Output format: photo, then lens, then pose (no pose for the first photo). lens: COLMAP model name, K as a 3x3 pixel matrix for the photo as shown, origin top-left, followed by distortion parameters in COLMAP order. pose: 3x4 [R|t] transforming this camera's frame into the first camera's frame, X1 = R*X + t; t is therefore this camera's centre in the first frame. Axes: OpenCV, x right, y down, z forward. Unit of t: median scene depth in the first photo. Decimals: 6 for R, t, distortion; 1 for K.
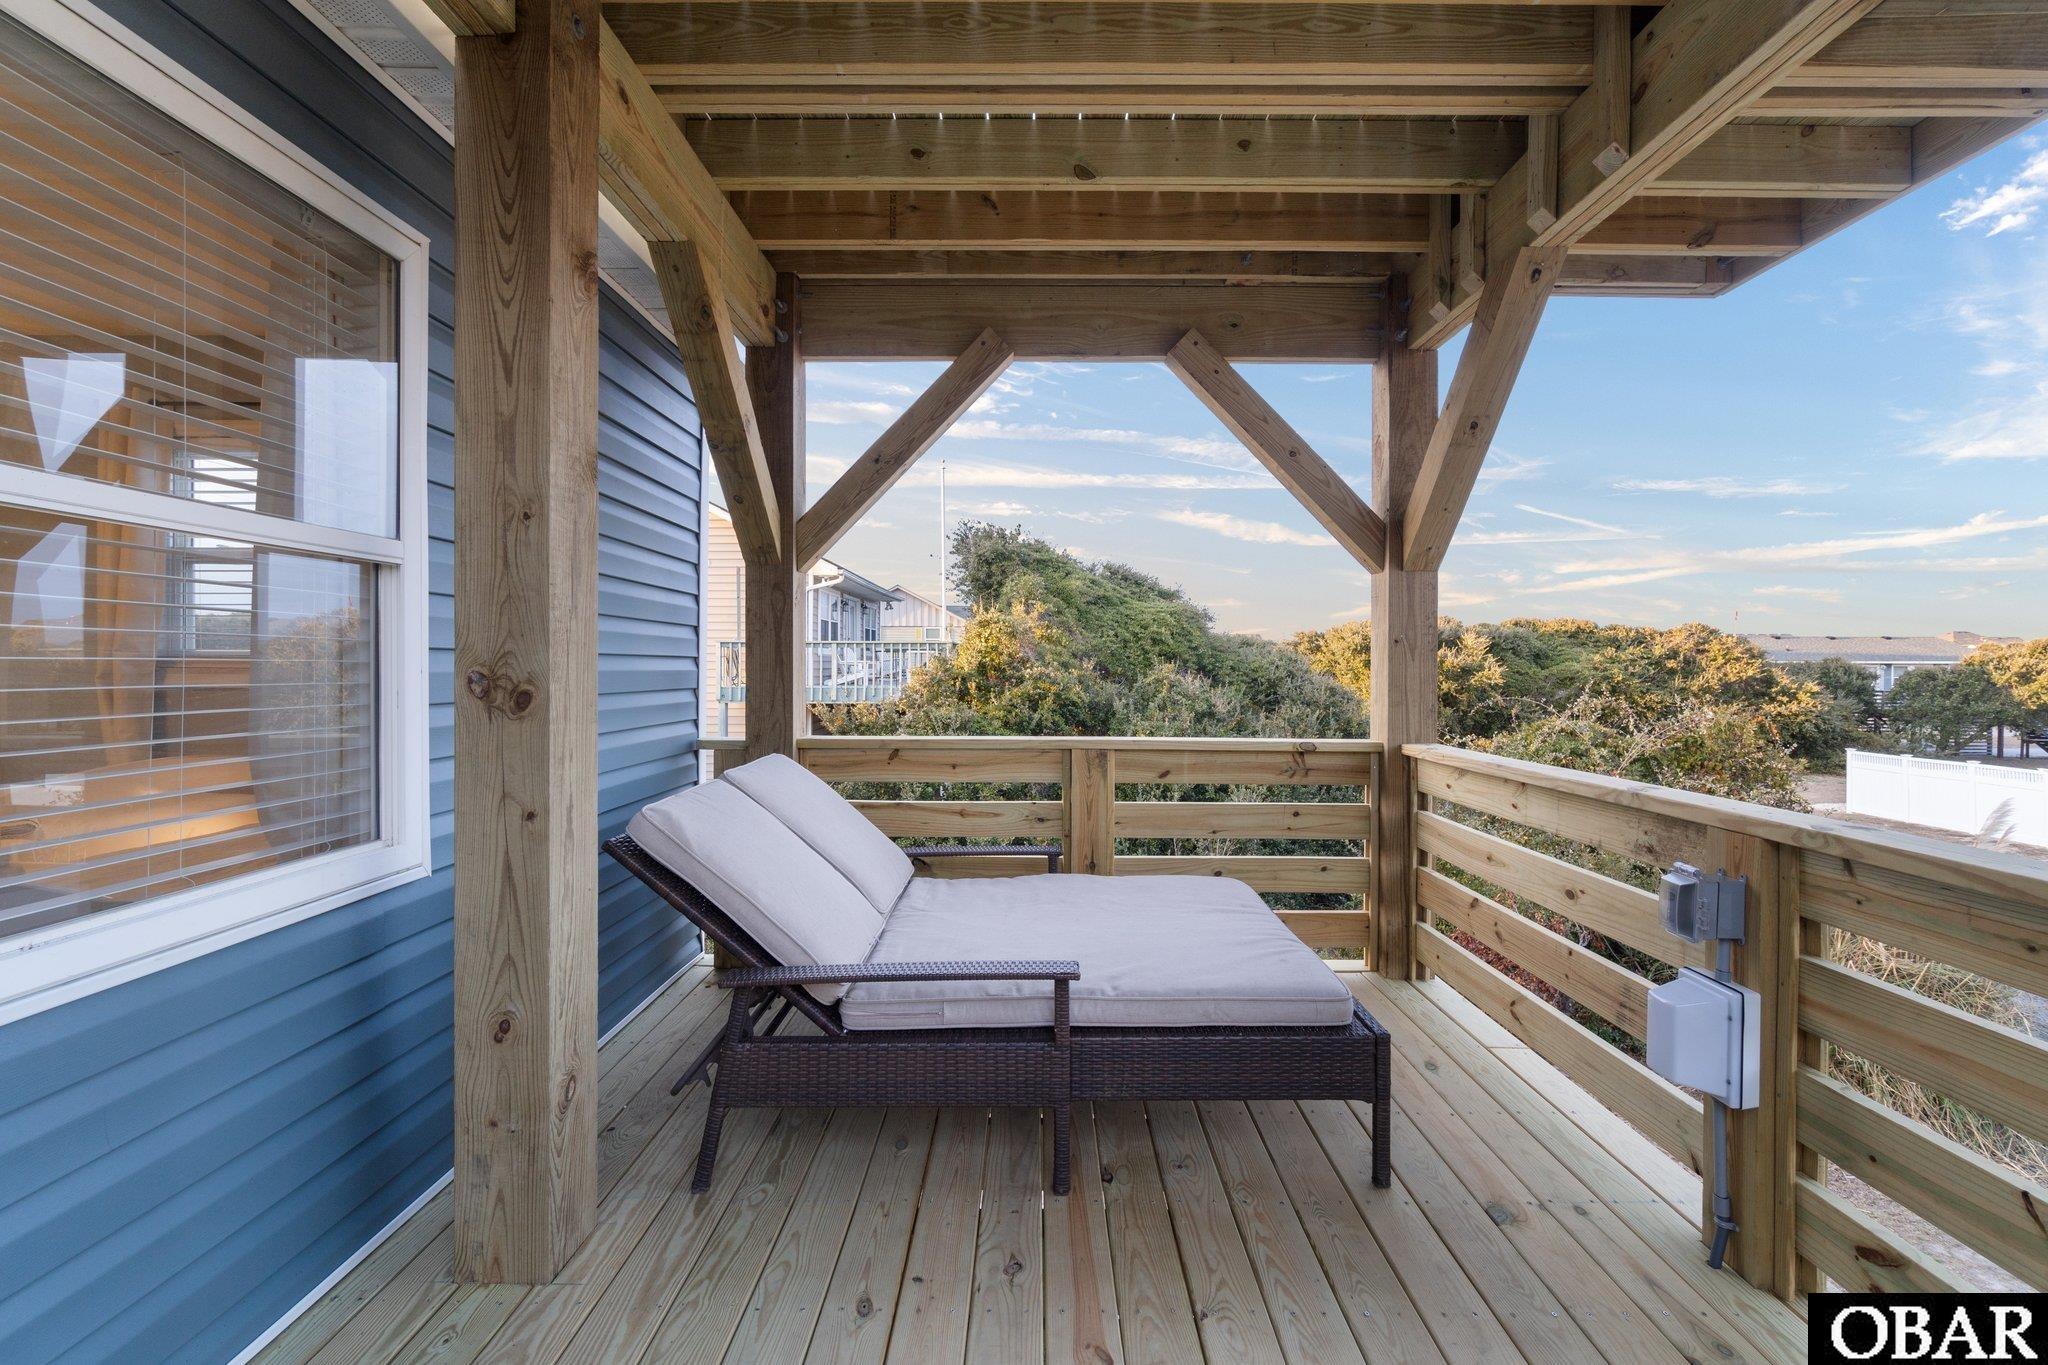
lens RADIAL K [[878.0, 0, 1028.9], [0, 878.0, 668.1], [0, 0, 1]] dist [-0.006492, -0.000111]
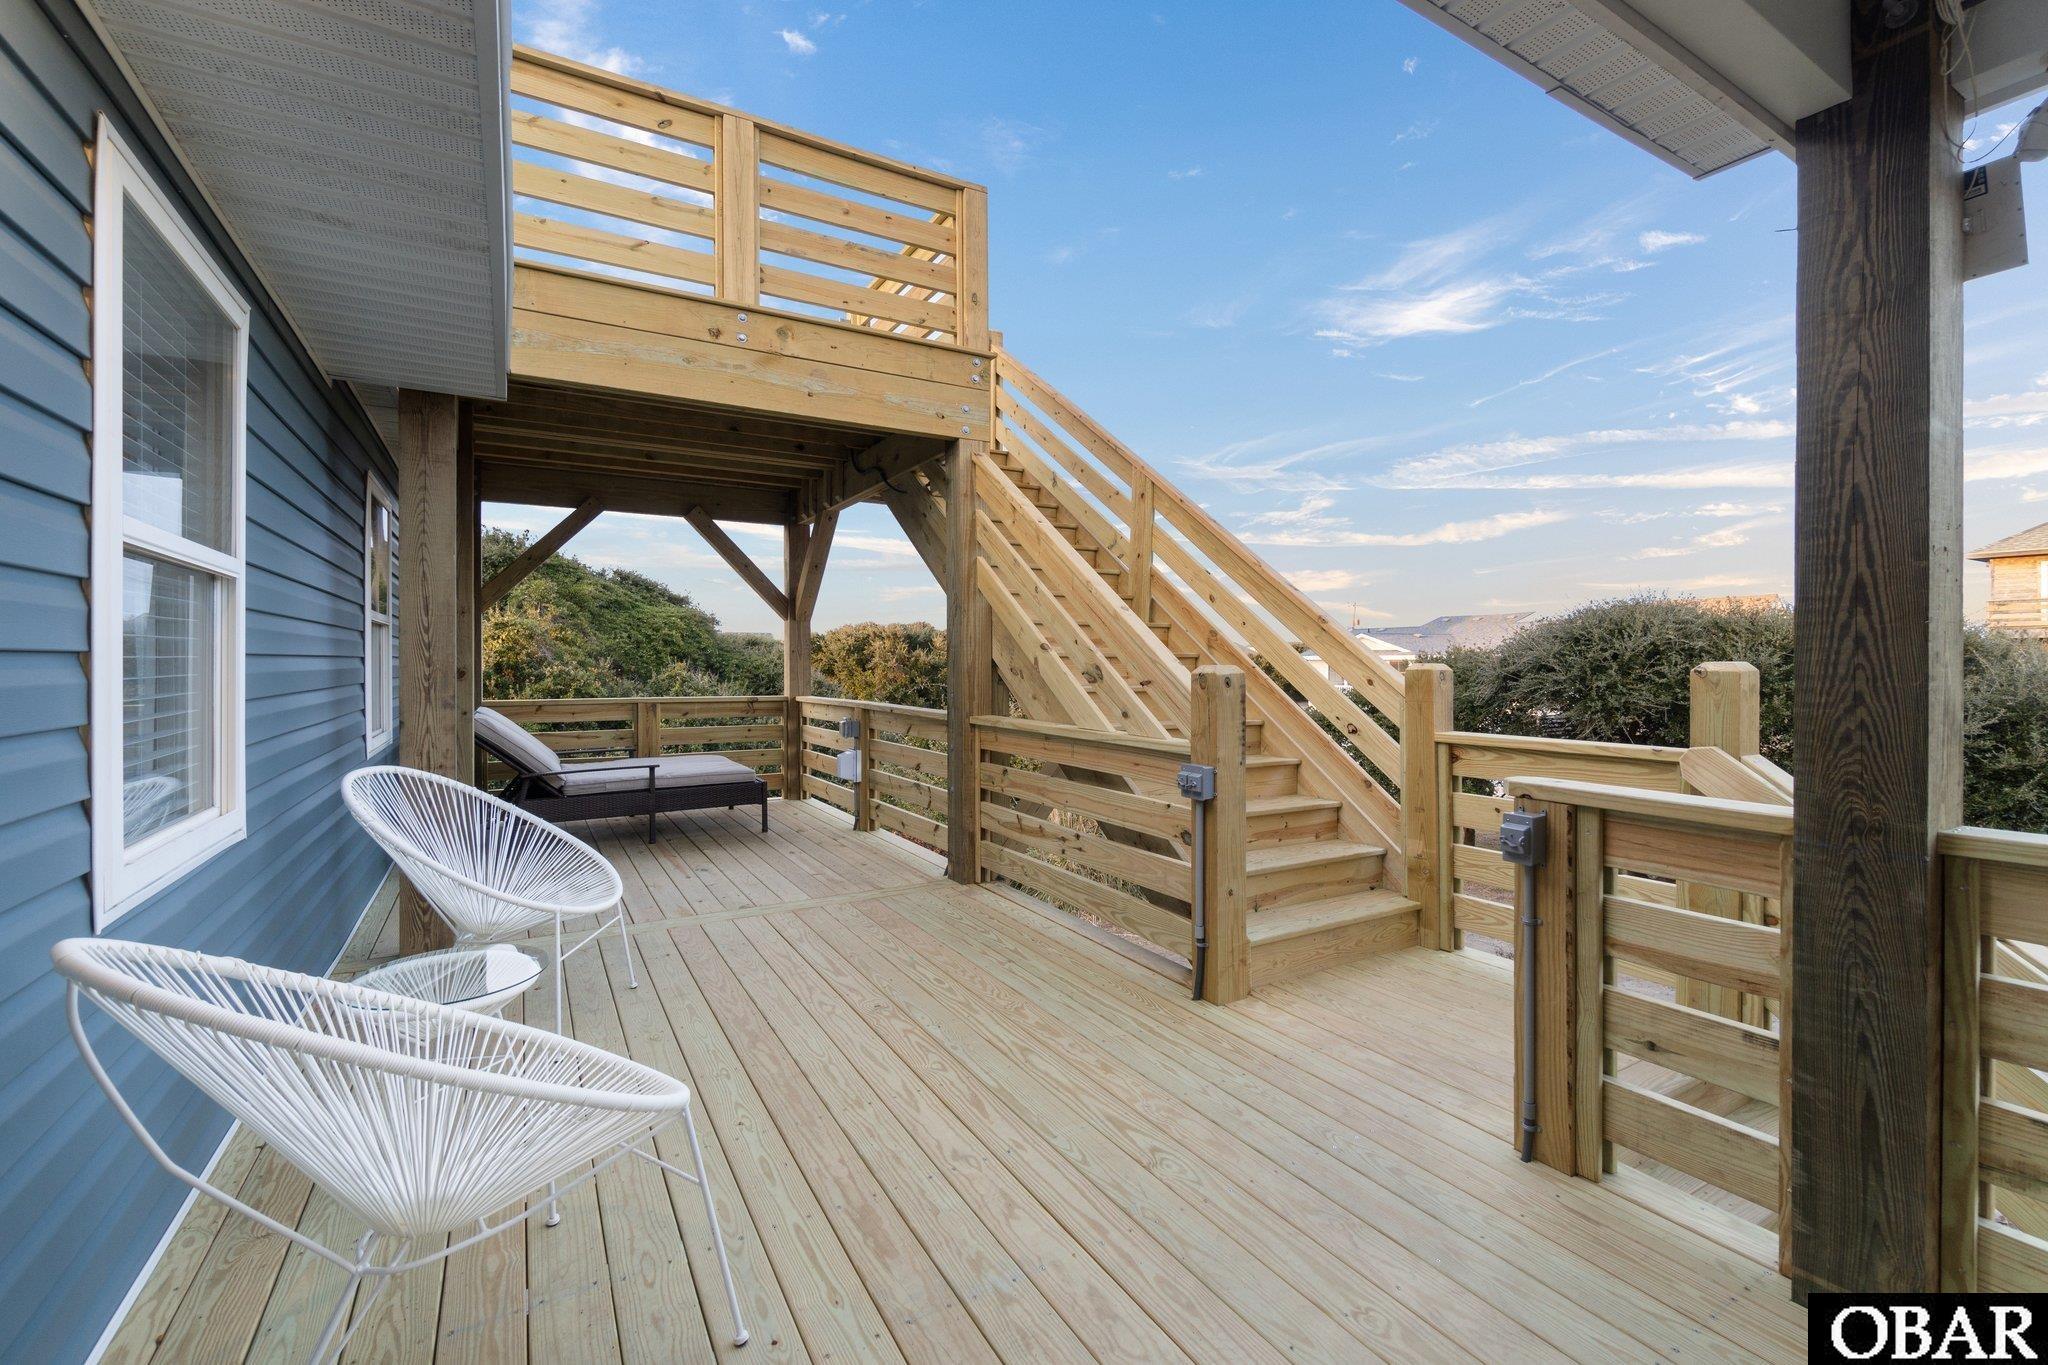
lens RADIAL K [[878.0, 0, 1028.9], [0, 878.0, 668.1], [0, 0, 1]] dist [-0.006492, -0.000111]
pose [[0.857441, -0.006593, 0.514540, -0.047827], [0.005833, 0.999978, 0.003093, 0.001988], [-0.514549, 0.000349, 0.857461, -0.266143]]
